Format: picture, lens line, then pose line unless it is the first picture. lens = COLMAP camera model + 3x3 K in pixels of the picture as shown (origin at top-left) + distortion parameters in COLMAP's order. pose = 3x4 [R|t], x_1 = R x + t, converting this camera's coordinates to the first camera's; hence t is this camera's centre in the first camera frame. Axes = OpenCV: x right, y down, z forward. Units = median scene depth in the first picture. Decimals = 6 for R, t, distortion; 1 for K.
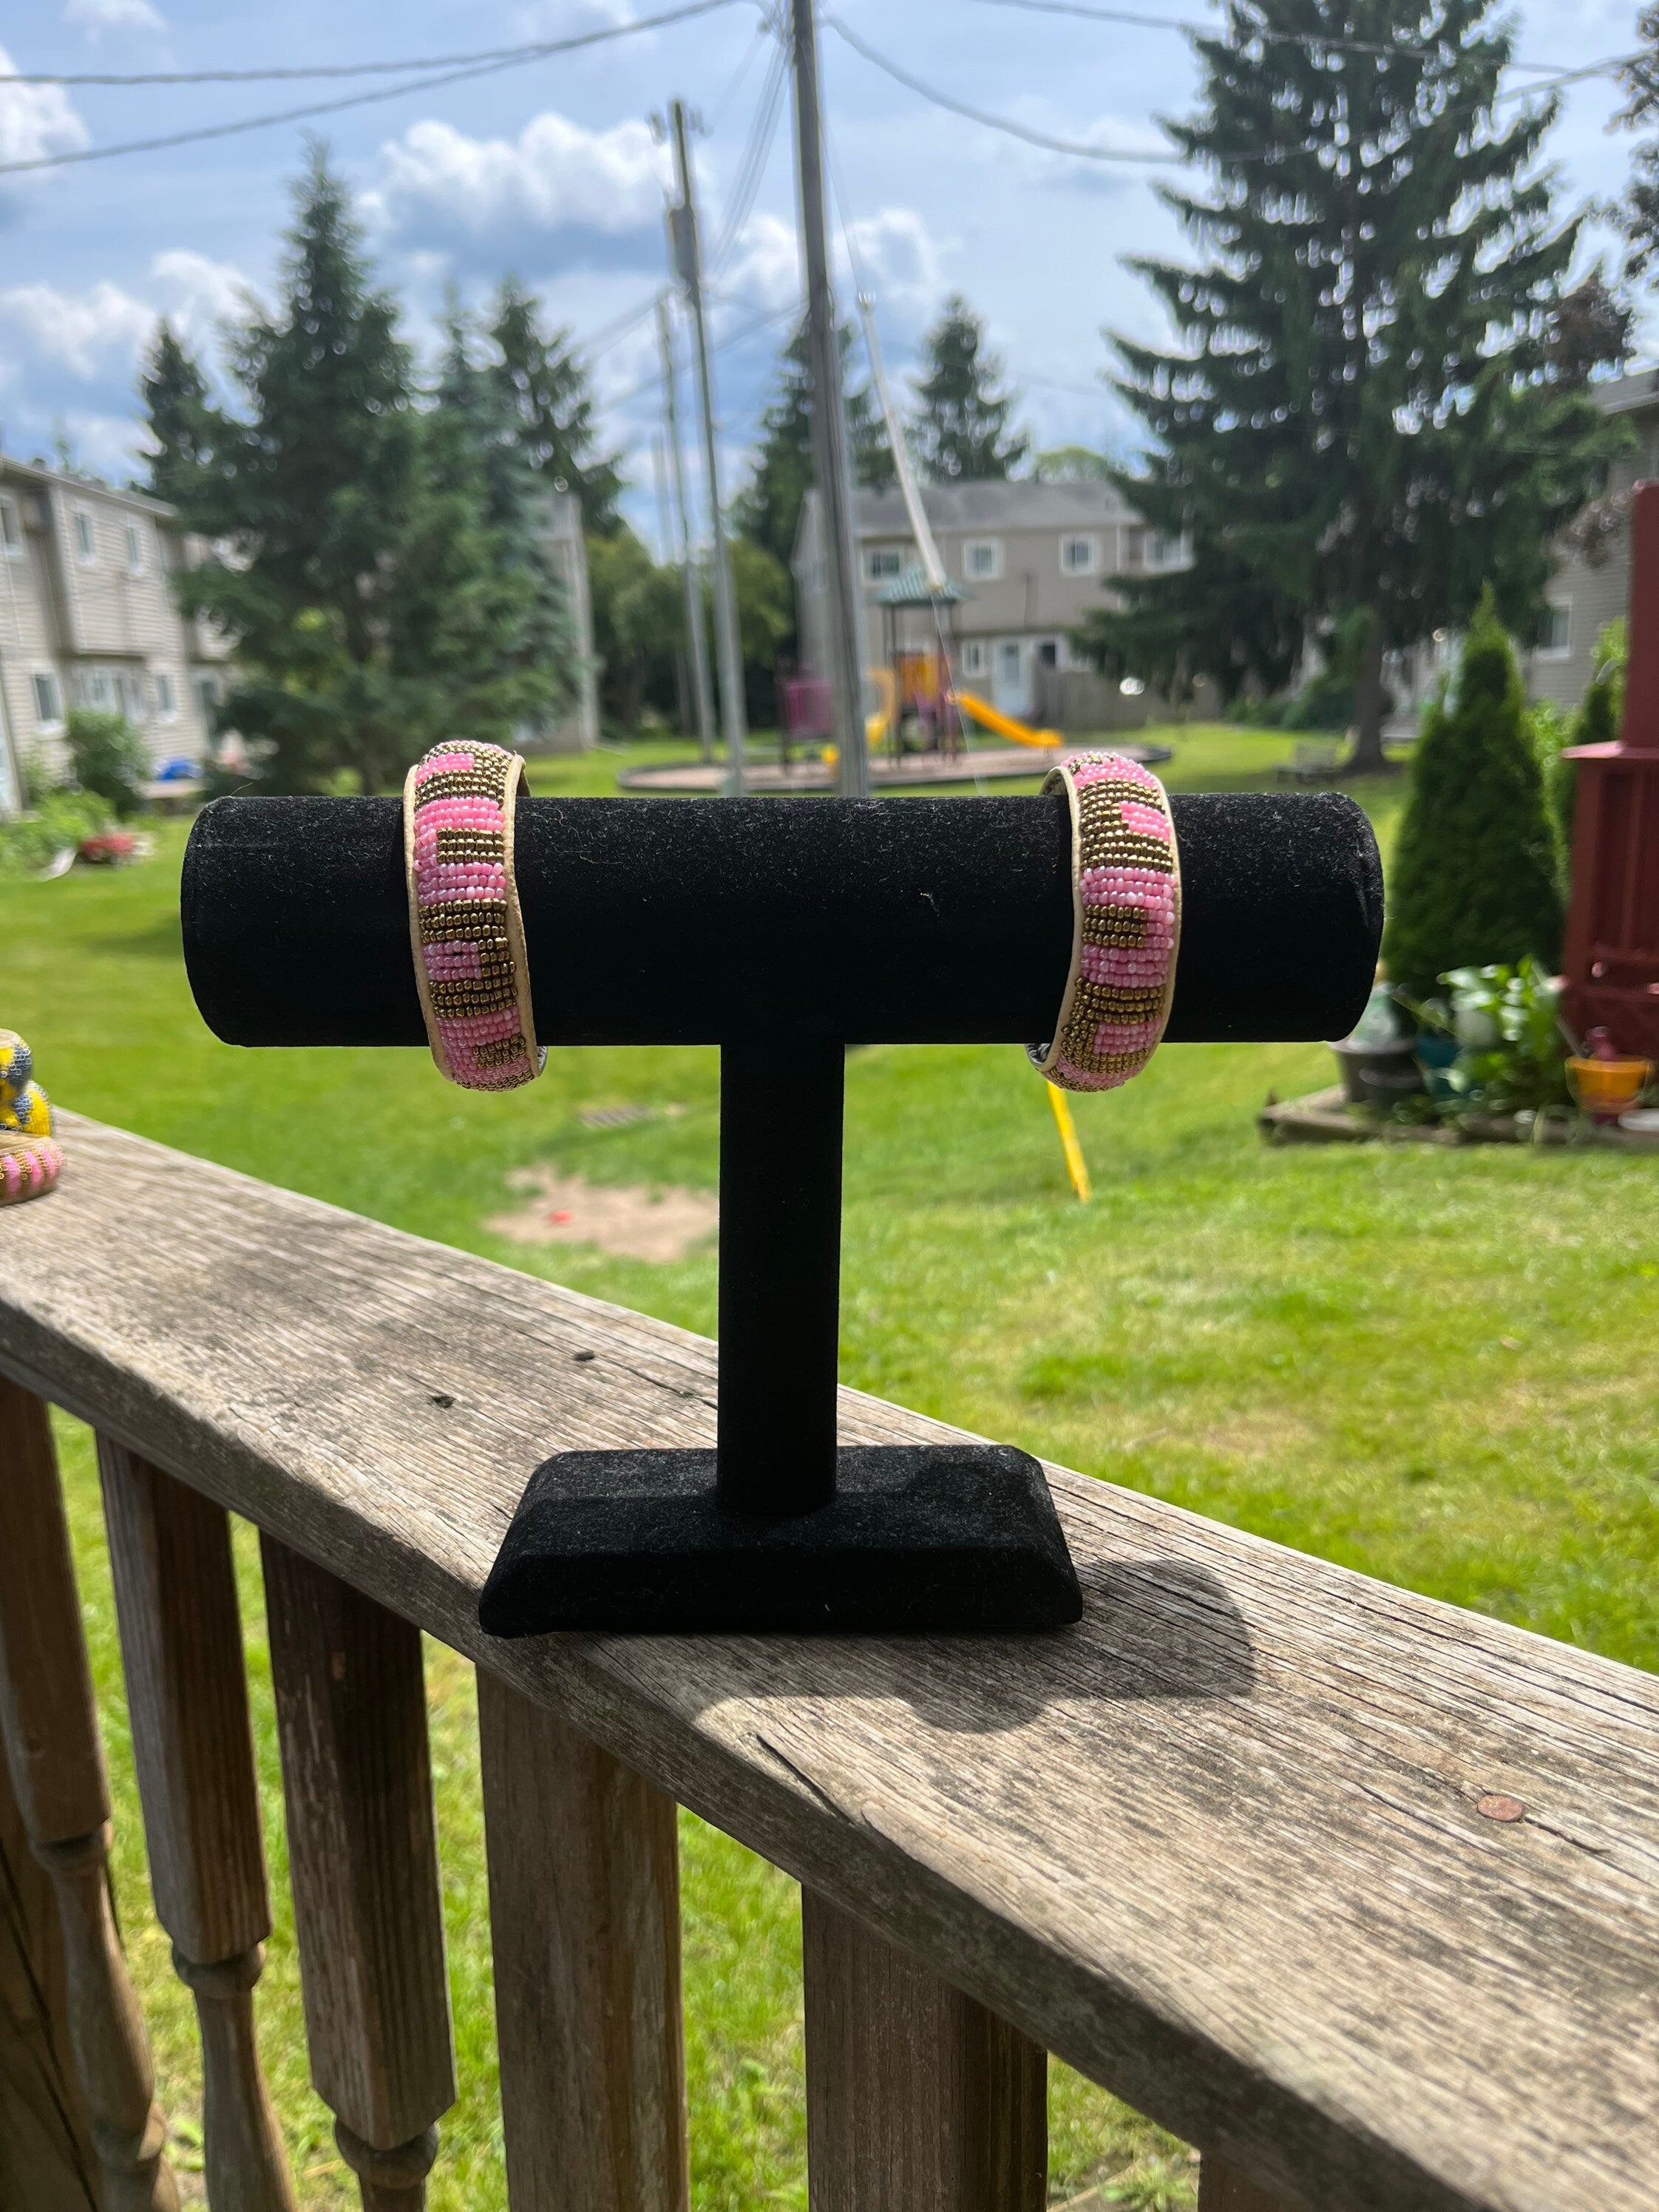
lens RADIAL K [[1743.7, 0, 834.9], [0, 1743.7, 1116.6], [0, 0, 1]] dist [-0.002050, -0.004249]
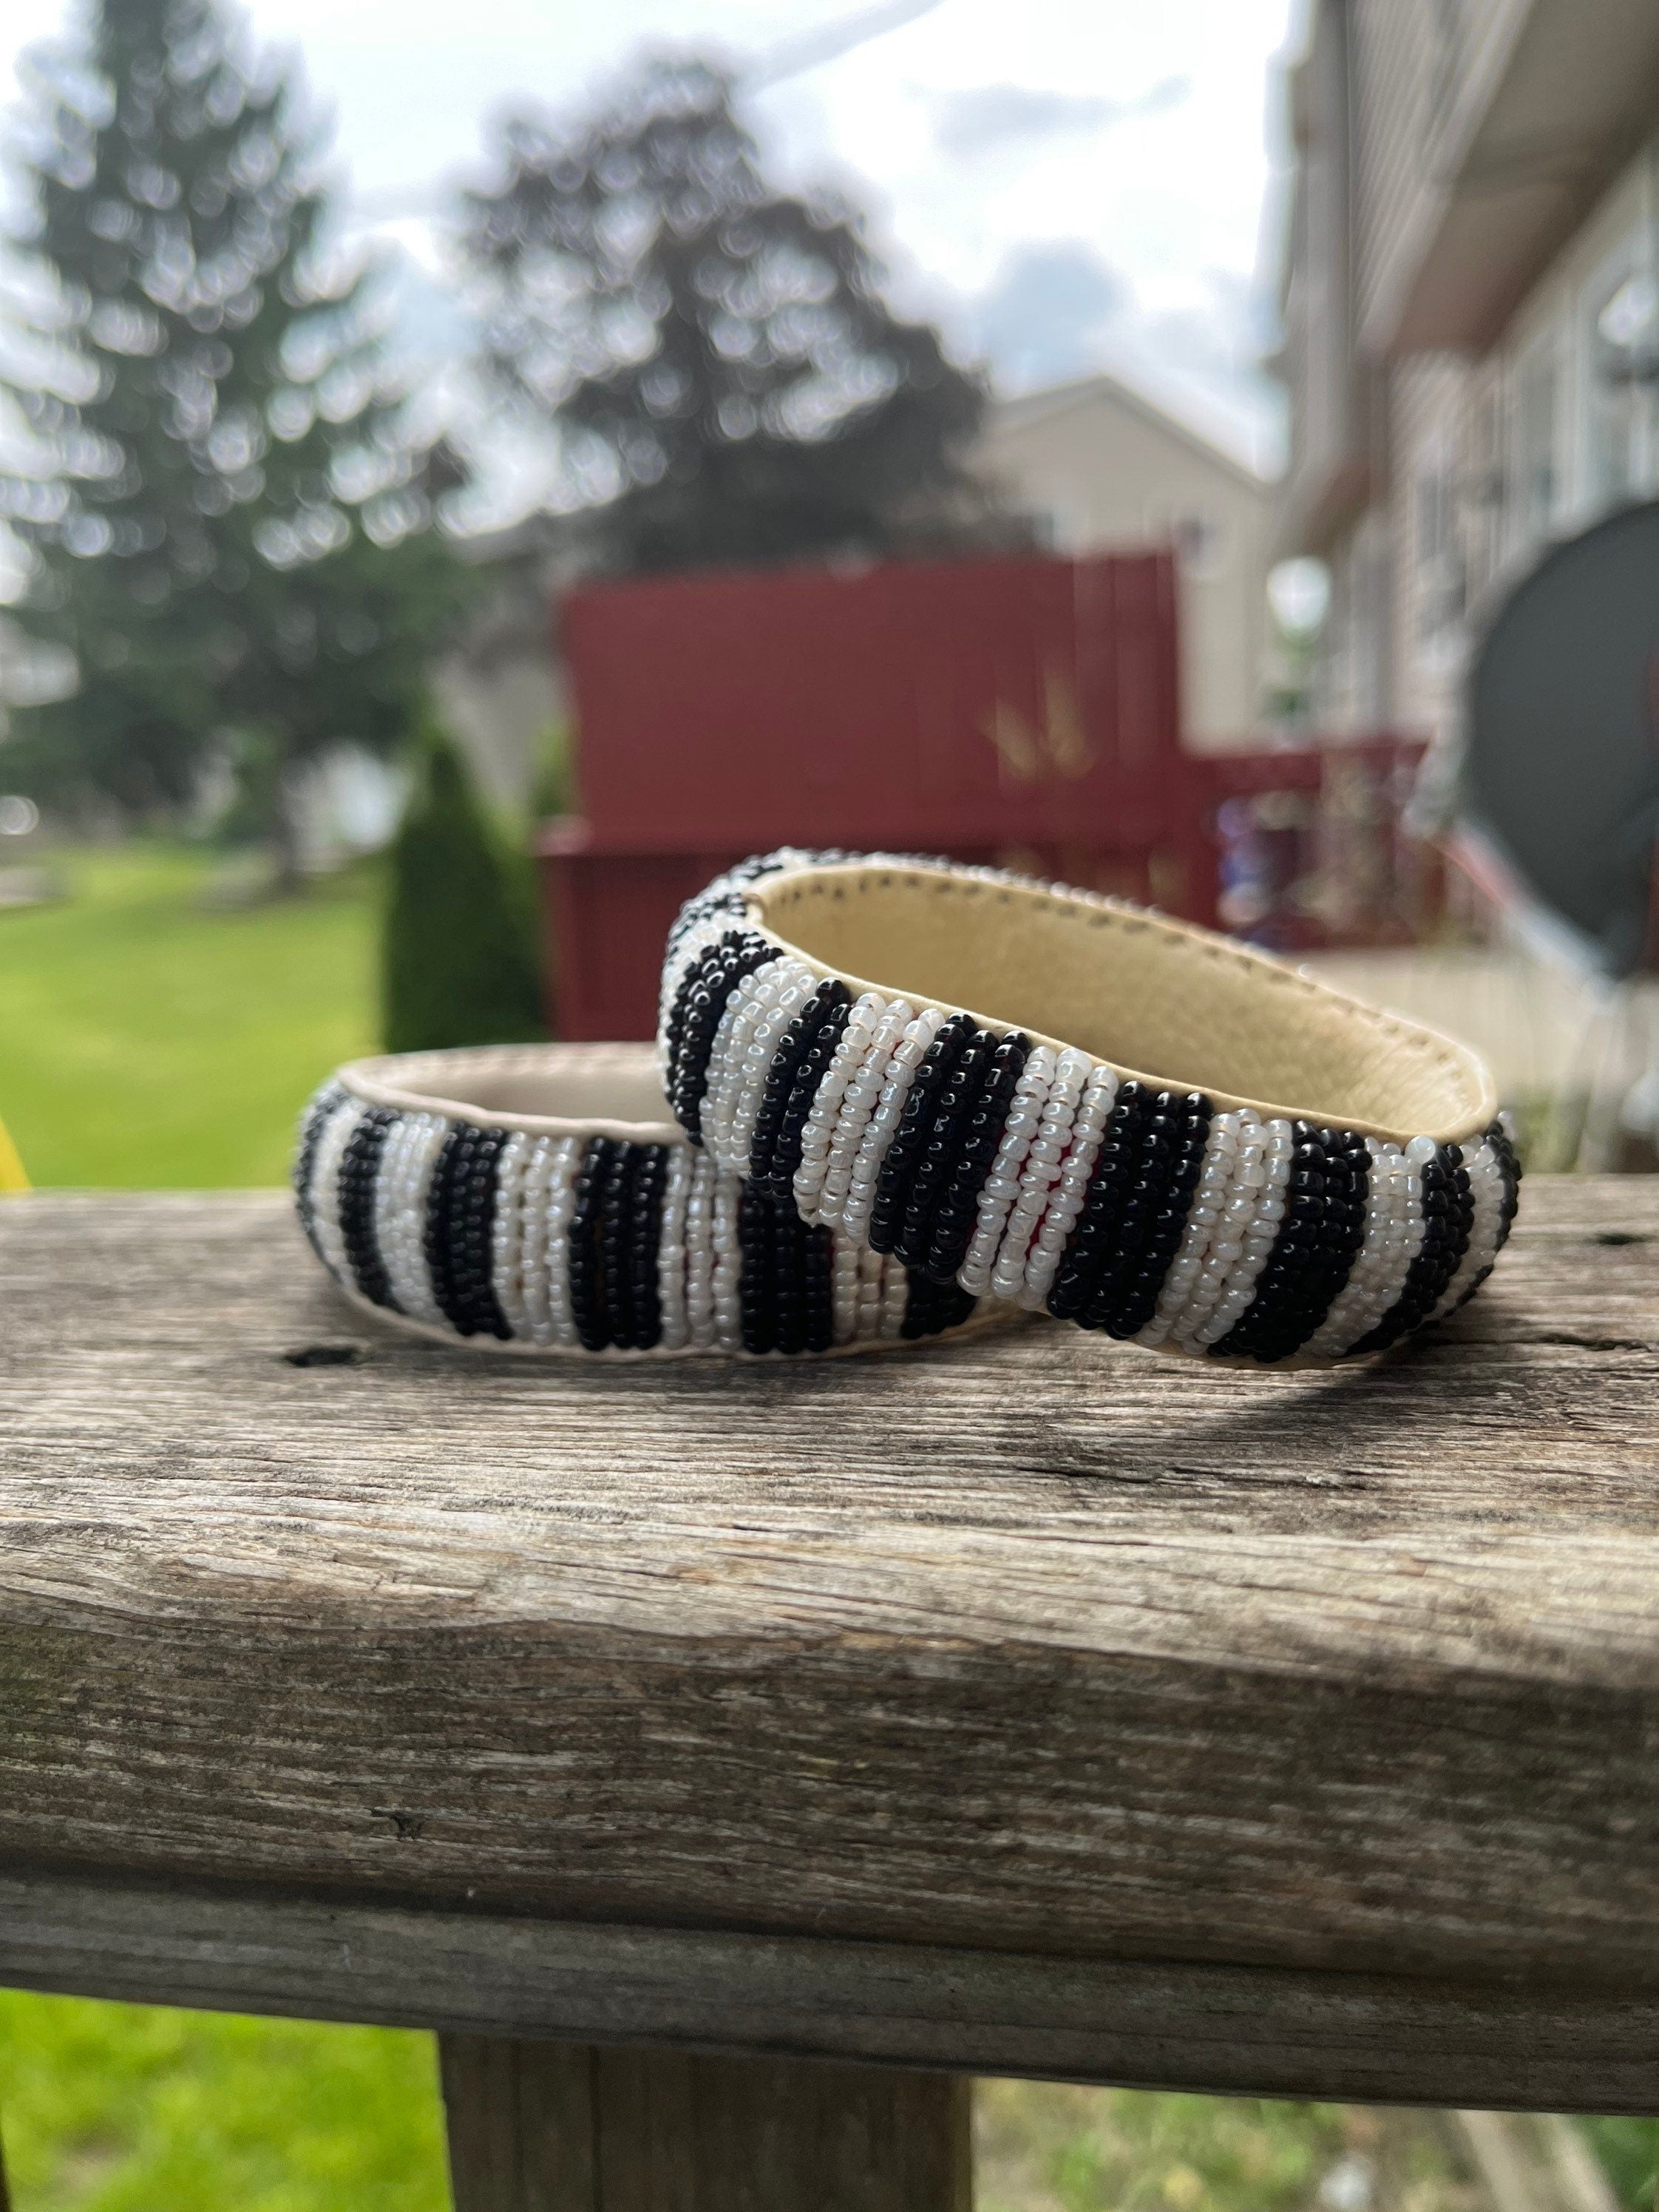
lens RADIAL K [[1783.6, 0, 829.3], [0, 1783.6, 1106.2], [0, 0, 1]] dist [-0.006923, -0.024528]
pose [[0.825562, -0.105064, 0.554445, -0.285932], [0.152673, 0.987458, -0.040211, 0.122270], [-0.543266, 0.117846, 0.831248, 0.547672]]
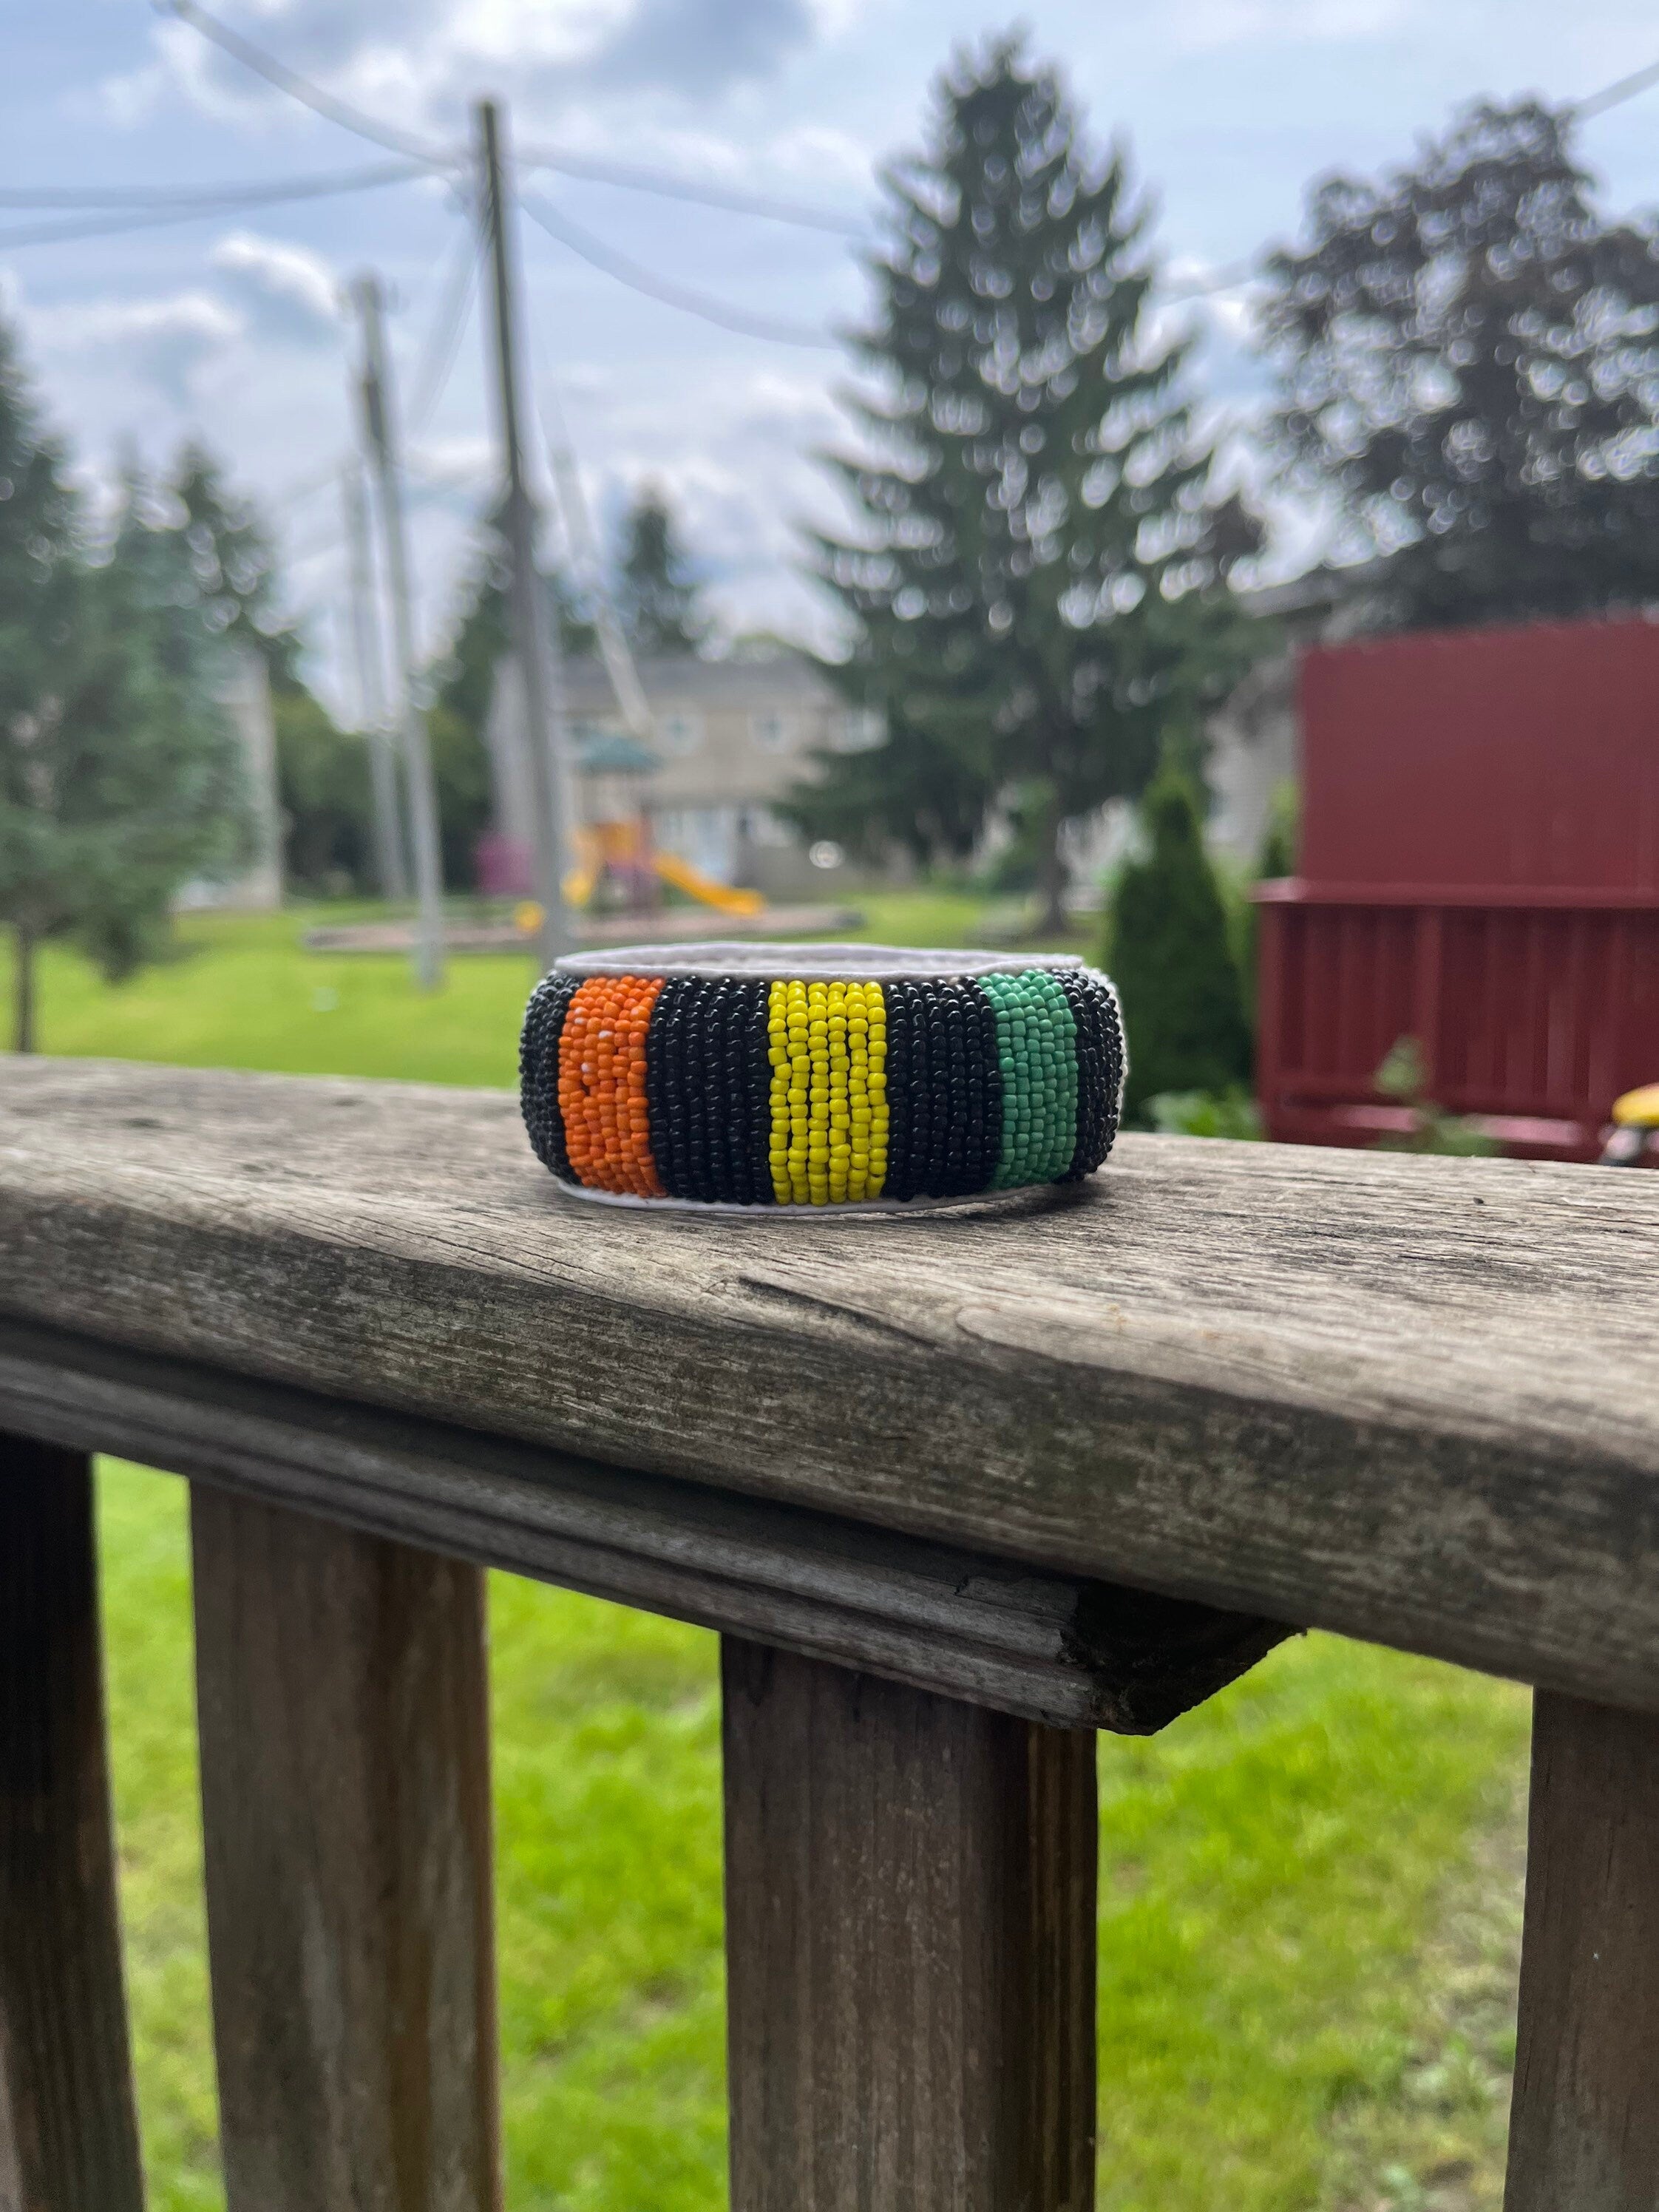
lens RADIAL K [[1761.9, 0, 856.1], [0, 1761.9, 1103.3], [0, 0, 1]] dist [-0.005145, -0.008643]
pose [[0.983310, -0.010624, 0.181629, -0.063621], [0.030093, 0.994041, -0.104775, 0.202008], [-0.179433, 0.108492, 0.977770, 0.226595]]
